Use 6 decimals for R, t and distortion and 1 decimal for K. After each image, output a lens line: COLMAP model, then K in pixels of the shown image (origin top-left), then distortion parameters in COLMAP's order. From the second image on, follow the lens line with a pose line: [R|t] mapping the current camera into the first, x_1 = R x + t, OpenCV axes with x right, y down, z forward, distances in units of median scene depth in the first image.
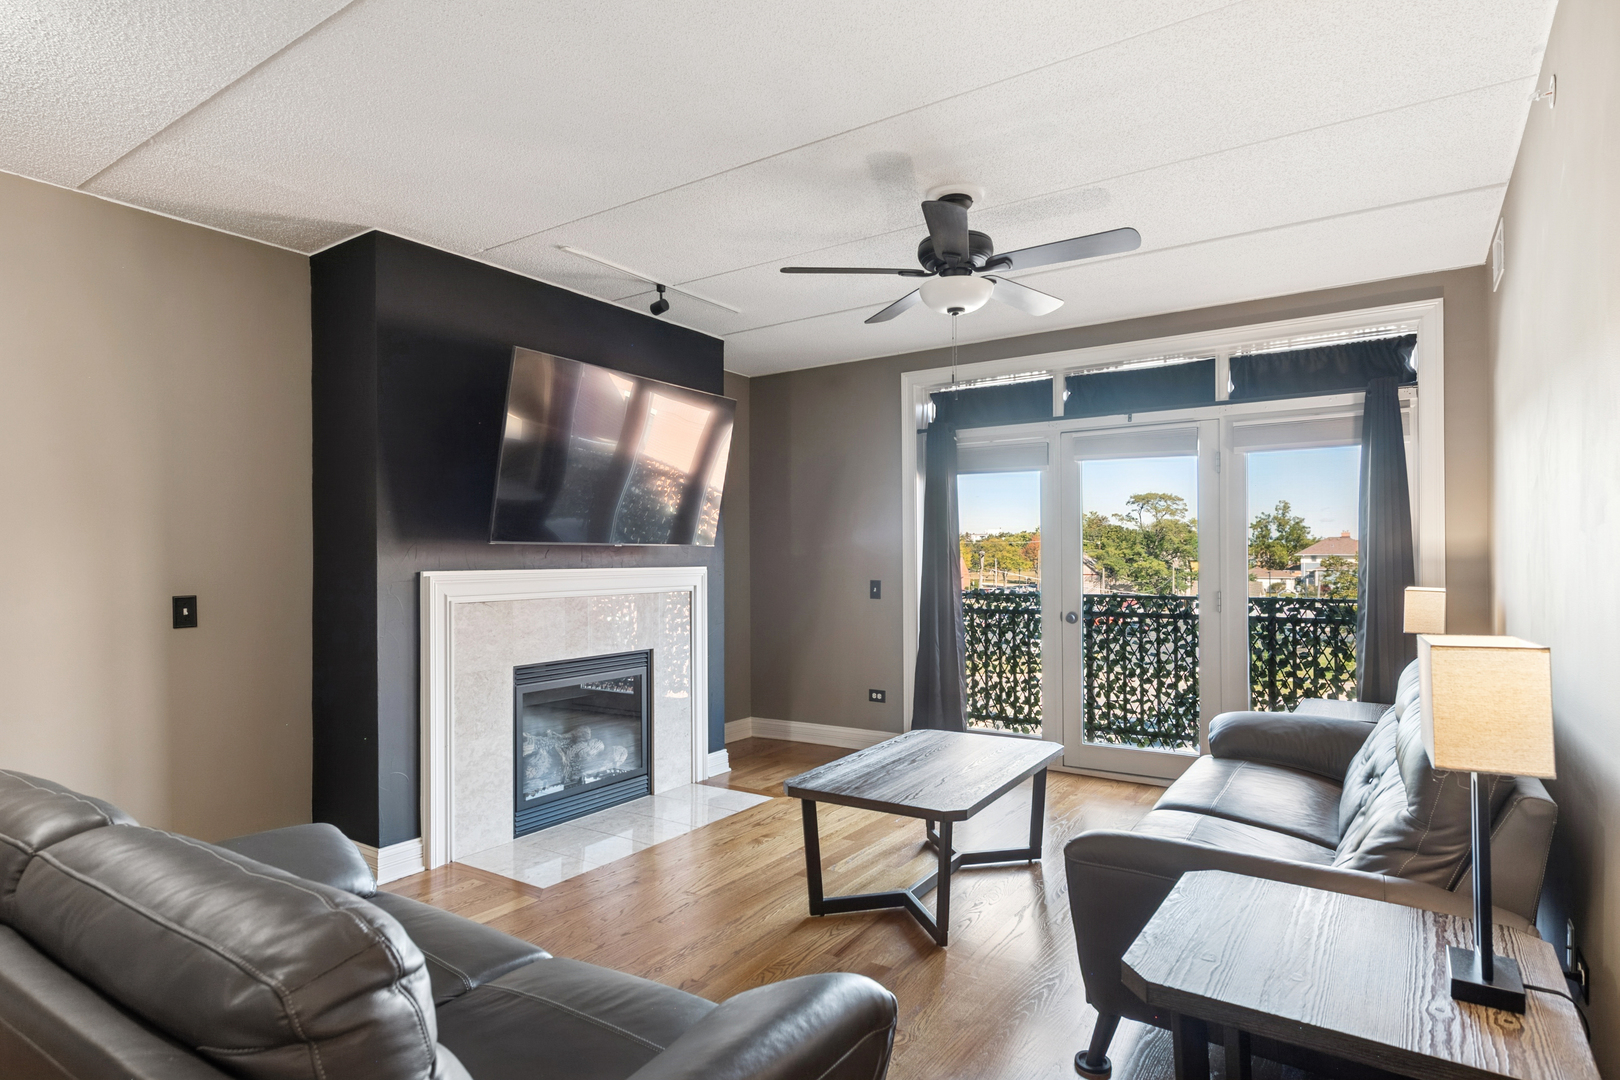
lens RADIAL K [[872.9, 0, 810.0], [0, 872.9, 540.0], [0, 0, 1]] dist [-0.001186, -0.000059]
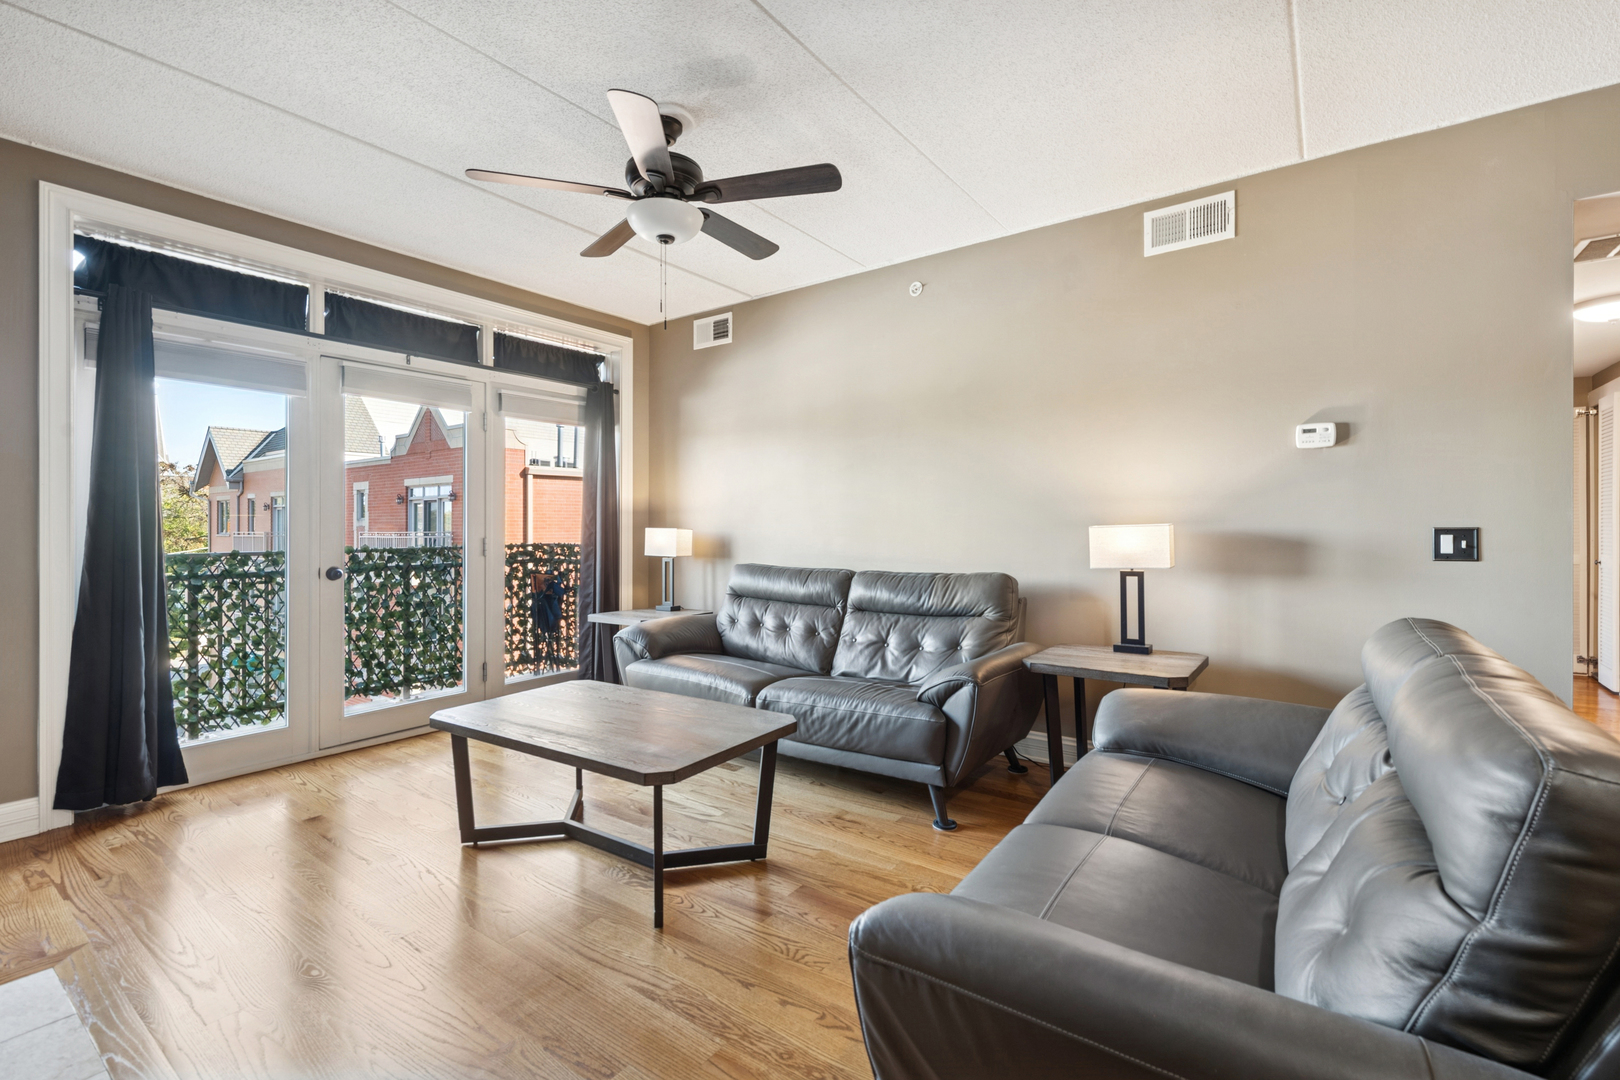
lens RADIAL K [[720.5, 0, 802.3], [0, 720.5, 522.4], [0, 0, 1]] dist [0.003393, -0.000099]
pose [[0.027071, 0.008912, 0.999594, -0.390883], [-0.018930, 0.999786, -0.008401, 0.034878], [-0.999454, -0.018695, 0.027234, 0.512019]]
